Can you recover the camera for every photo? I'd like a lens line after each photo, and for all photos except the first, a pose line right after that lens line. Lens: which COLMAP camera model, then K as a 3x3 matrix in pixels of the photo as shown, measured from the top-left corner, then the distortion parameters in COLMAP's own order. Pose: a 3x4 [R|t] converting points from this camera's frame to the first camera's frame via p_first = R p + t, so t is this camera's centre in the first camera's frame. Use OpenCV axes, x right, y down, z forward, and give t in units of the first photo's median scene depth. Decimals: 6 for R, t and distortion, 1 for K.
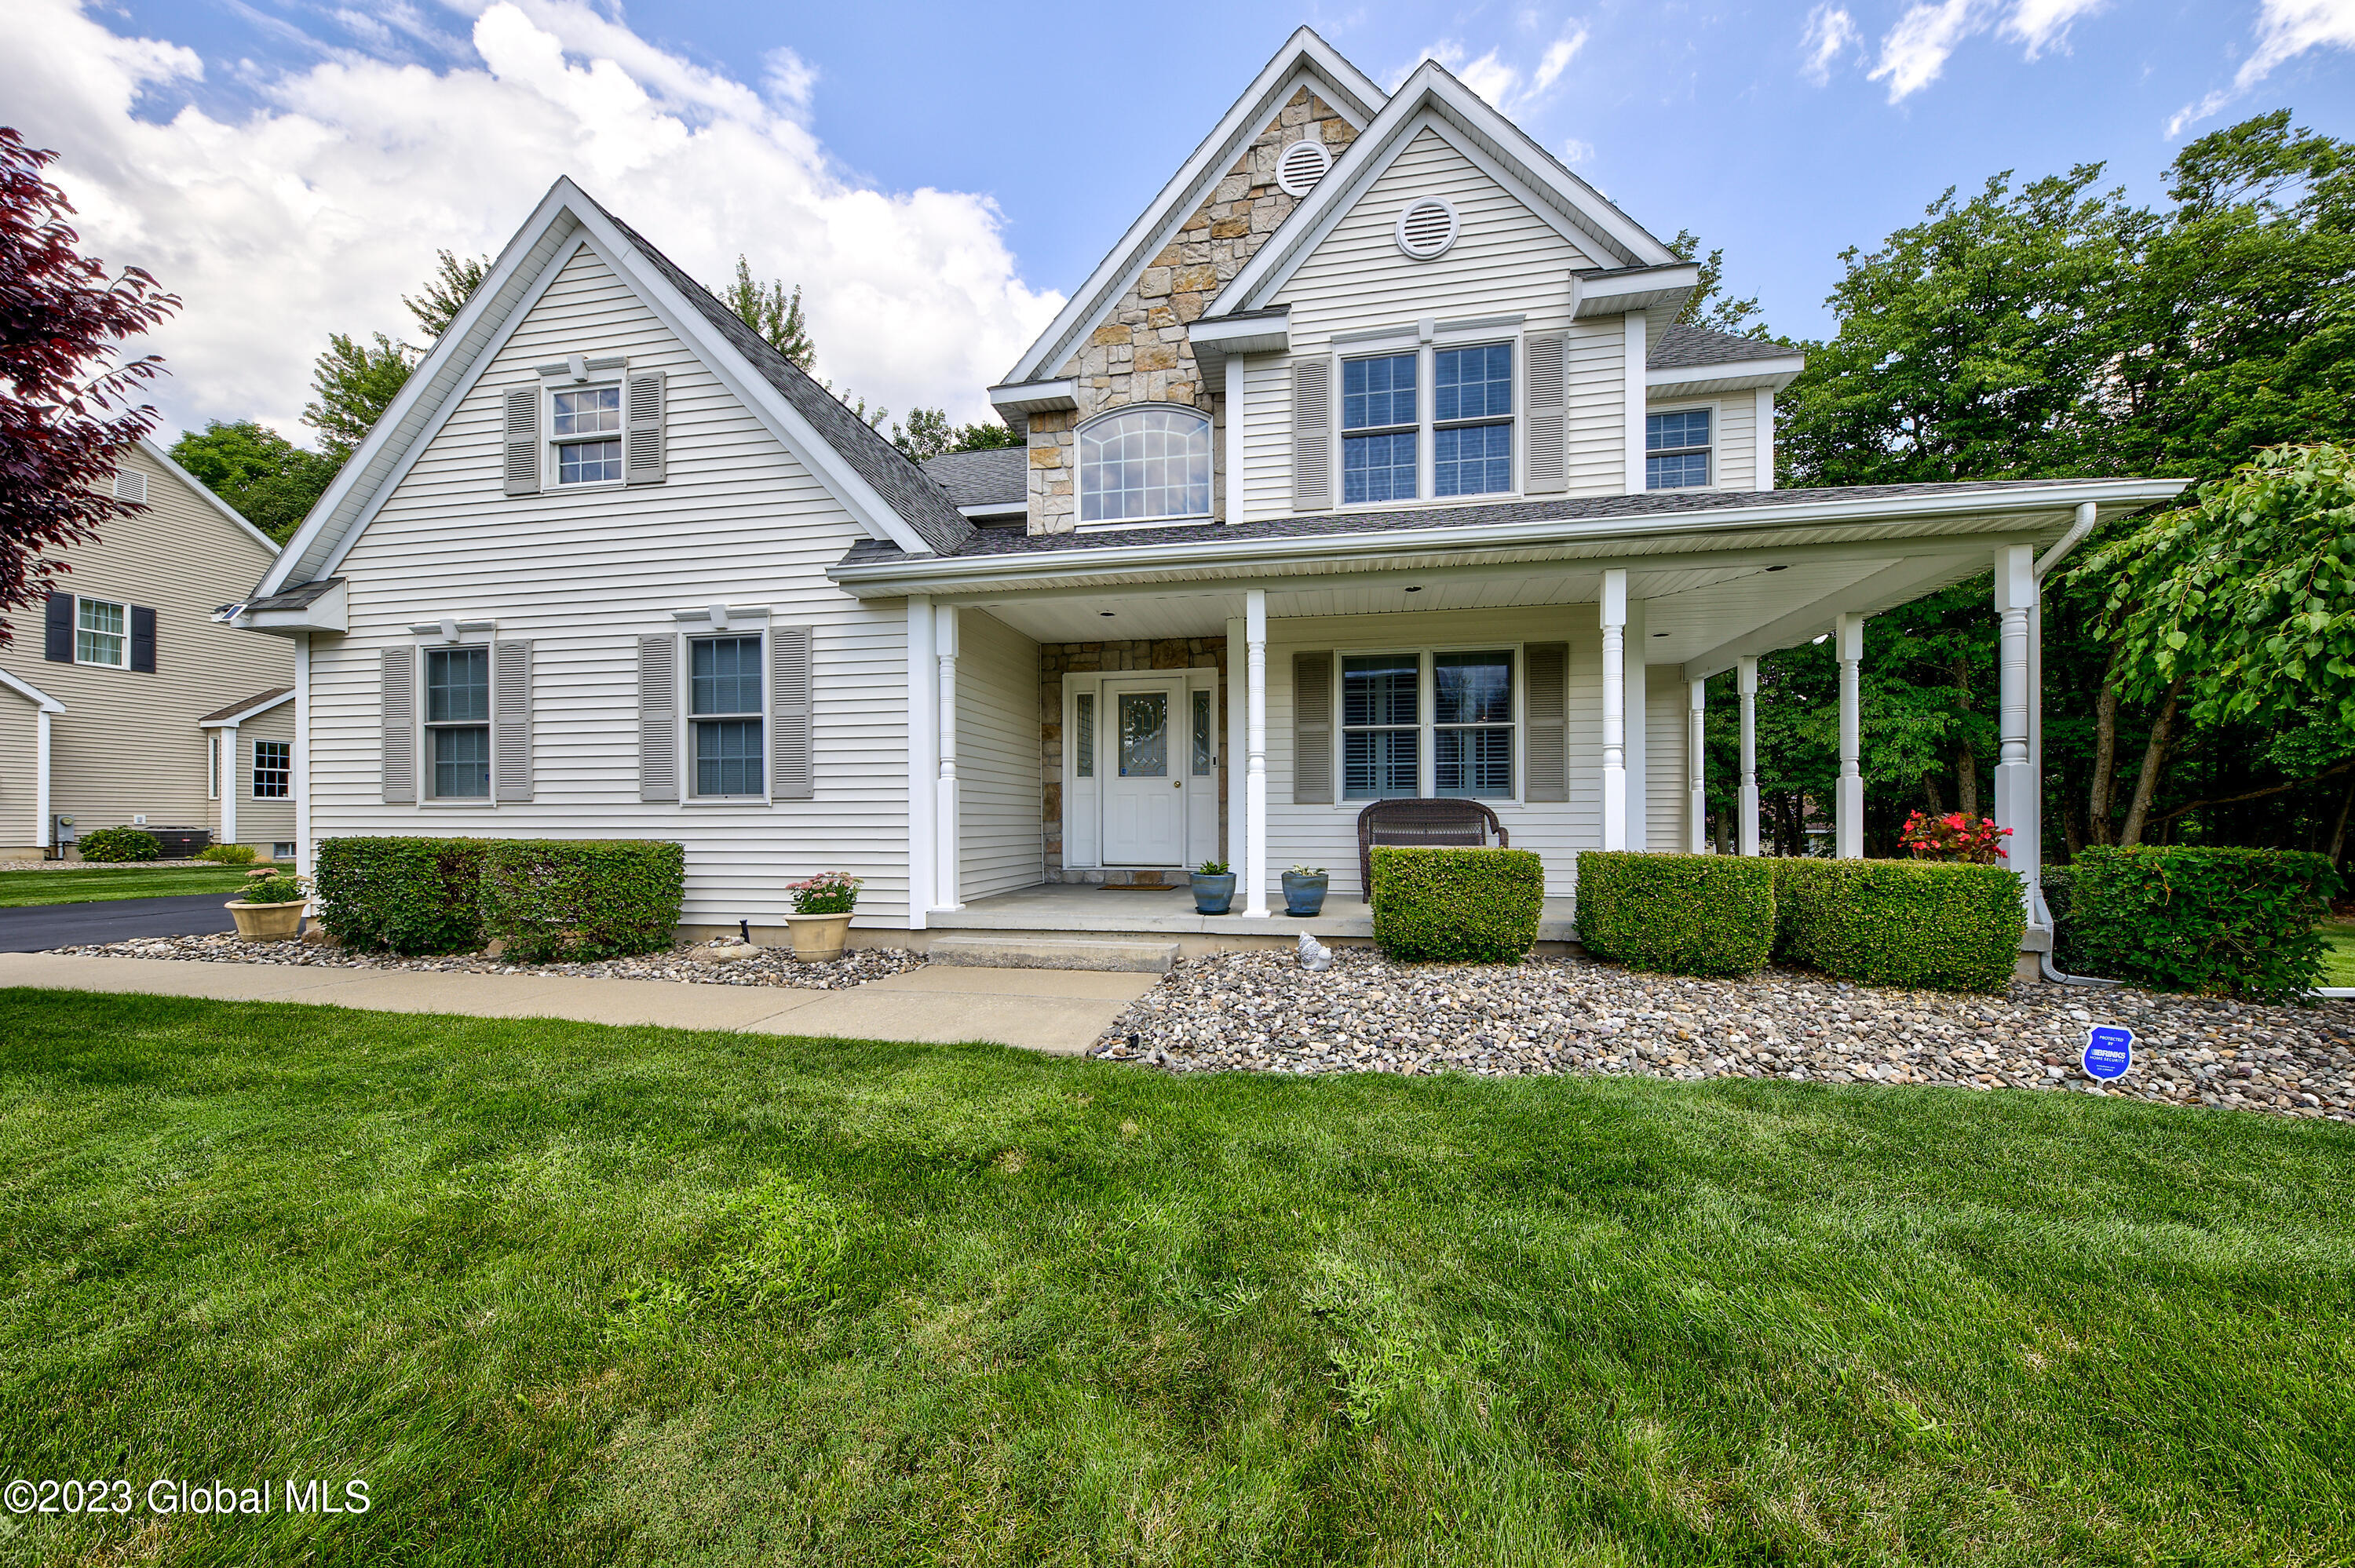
lens RADIAL K [[817.7, 0, 1176.0], [0, 817.7, 803.7], [0, 0, 1]] dist [-0.002827, -0.000530]
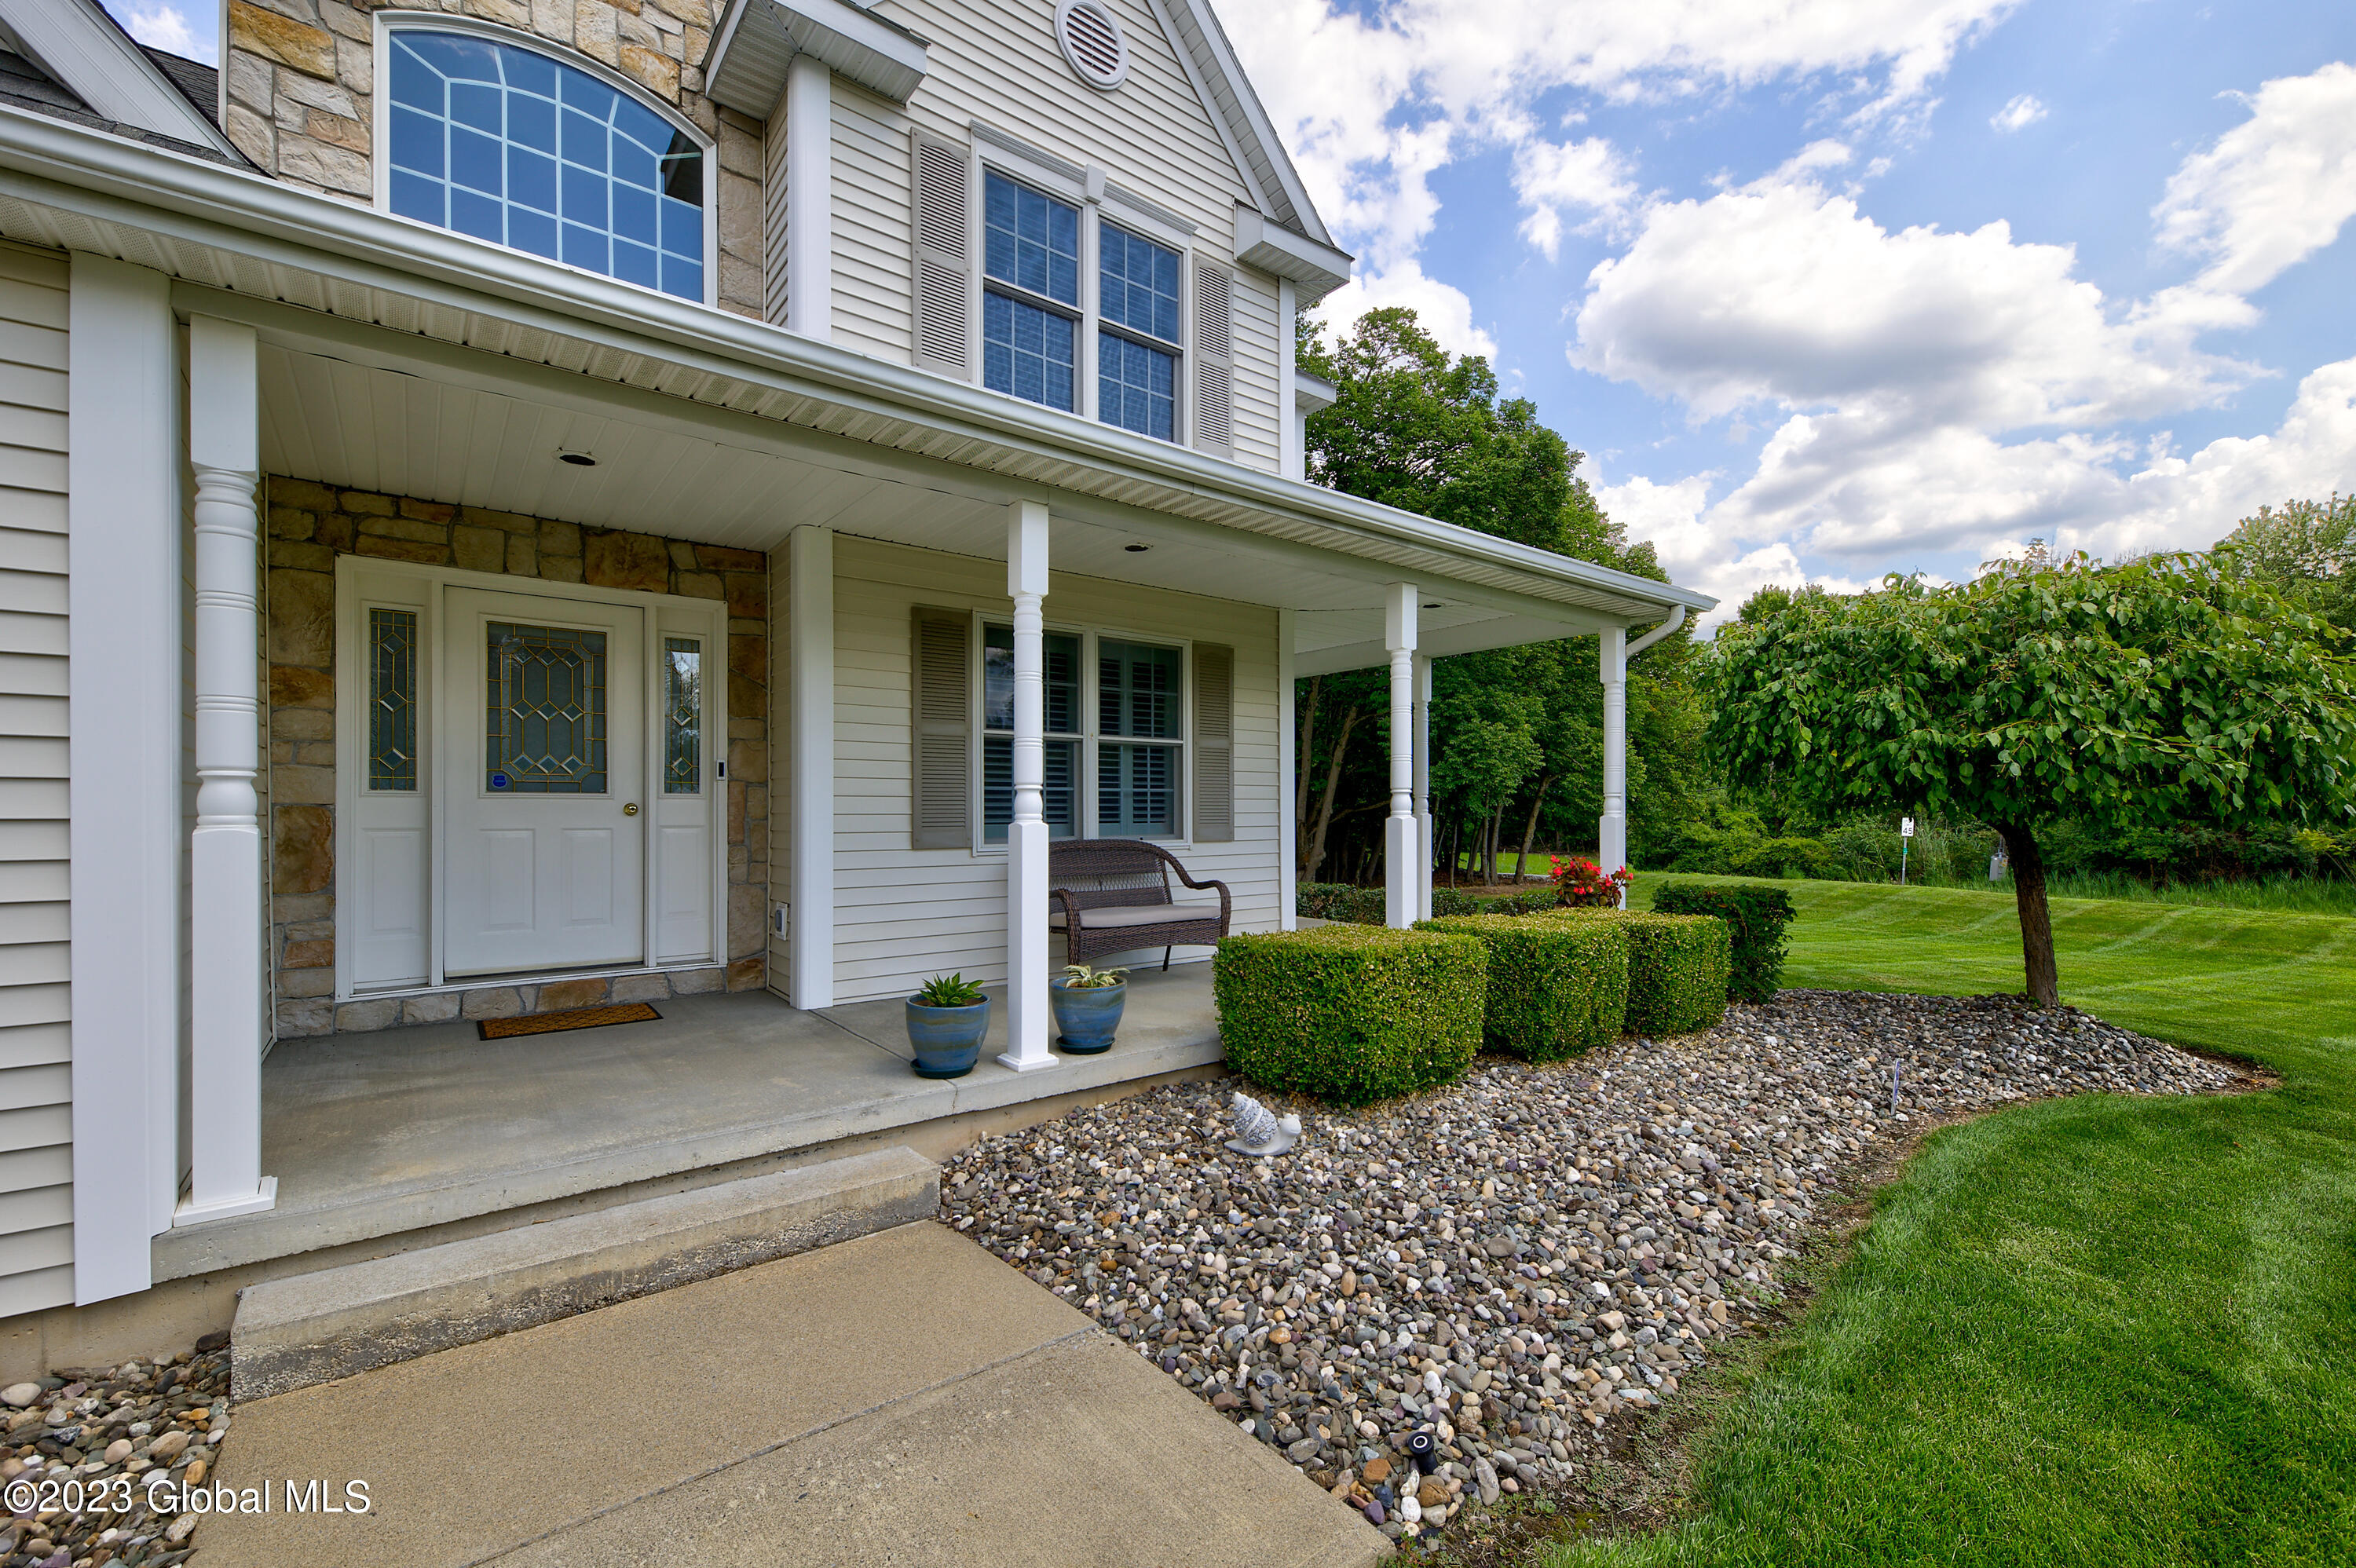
lens RADIAL K [[982.5, 0, 1180.6], [0, 982.5, 794.1], [0, 0, 1]] dist [0.004295, 0.000161]
pose [[0.647891, 0.009620, 0.761672, -0.293202], [-0.016783, 0.999858, 0.001648, -0.046778], [-0.761548, -0.013851, 0.647960, 0.369335]]
